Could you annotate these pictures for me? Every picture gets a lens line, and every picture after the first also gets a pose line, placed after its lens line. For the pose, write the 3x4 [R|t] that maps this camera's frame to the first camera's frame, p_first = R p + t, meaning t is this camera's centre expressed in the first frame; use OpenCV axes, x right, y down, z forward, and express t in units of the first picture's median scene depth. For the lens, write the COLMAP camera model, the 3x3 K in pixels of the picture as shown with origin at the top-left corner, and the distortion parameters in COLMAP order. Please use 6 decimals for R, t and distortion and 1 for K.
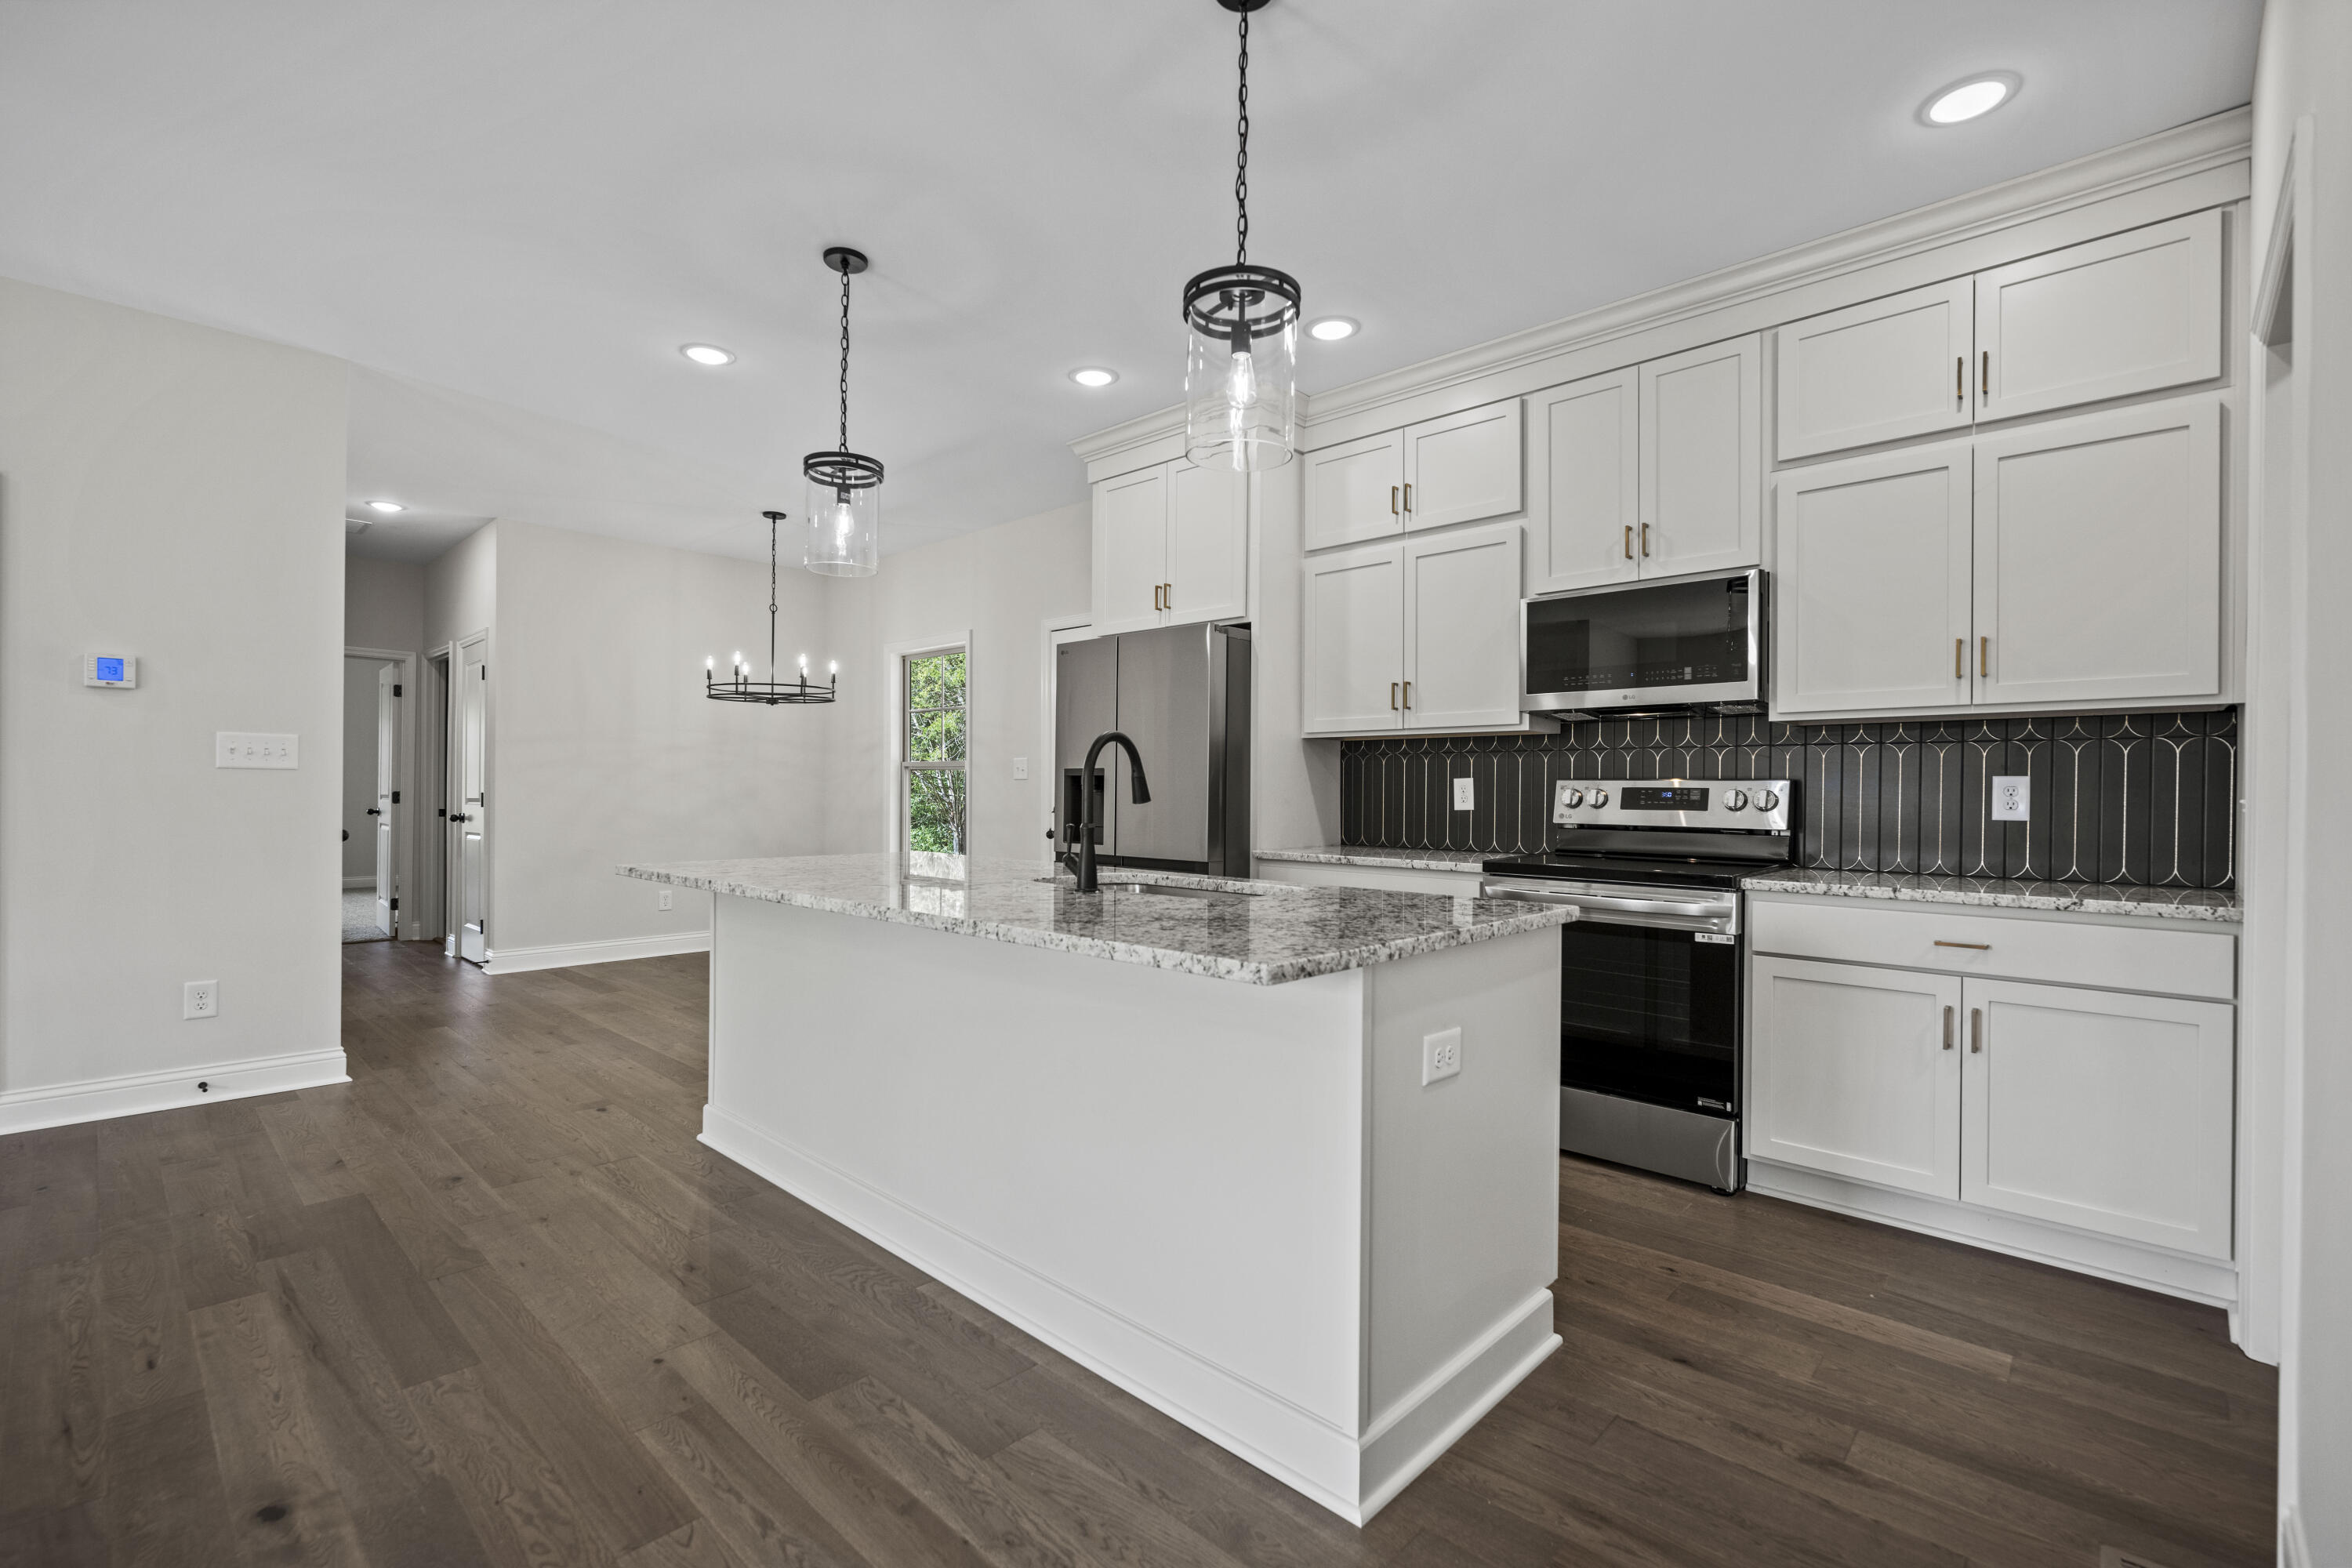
lens RADIAL K [[1038.9, 0, 1150.8], [0, 1038.9, 792.6], [0, 0, 1]] dist [-0.000111, -0.000762]
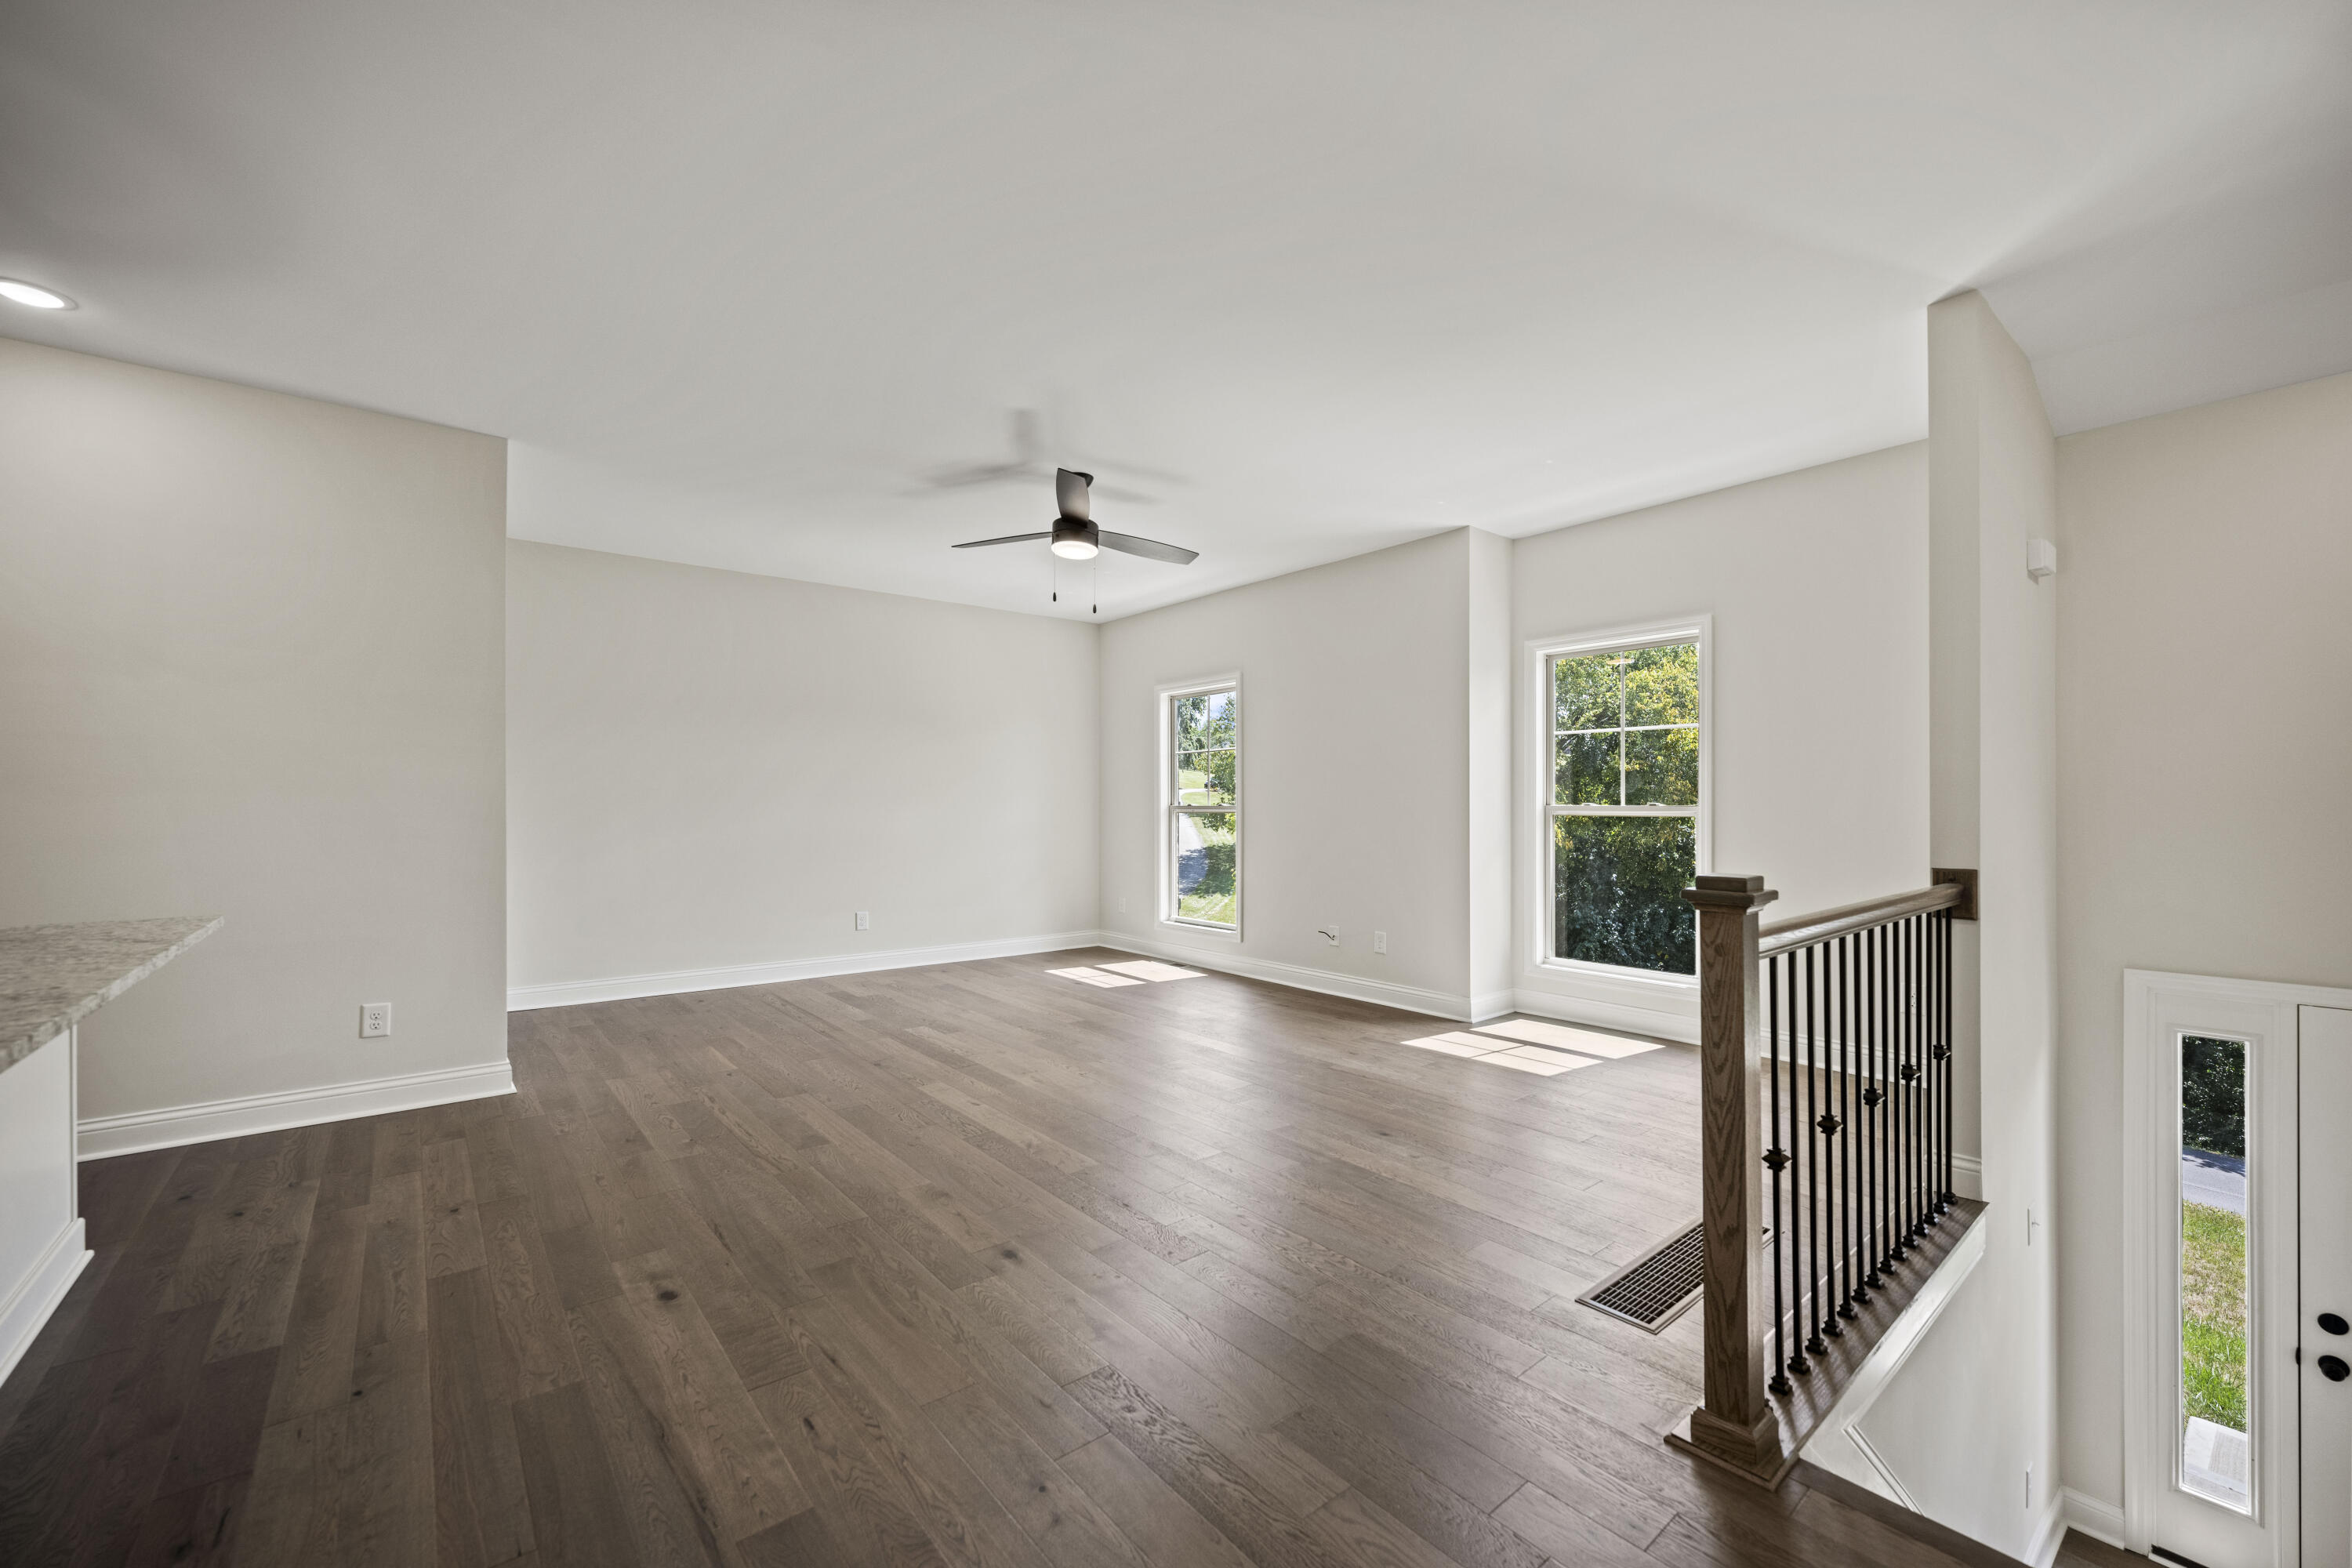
lens RADIAL K [[942.0, 0, 1177.2], [0, 942.0, 799.4], [0, 0, 1]] dist [-0.003612, 0.000330]
pose [[-0.992888, -0.008800, 0.118726, -0.784885], [-0.009045, 0.999958, -0.001520, -0.032017], [-0.118707, -0.002583, -0.992926, 1.030911]]
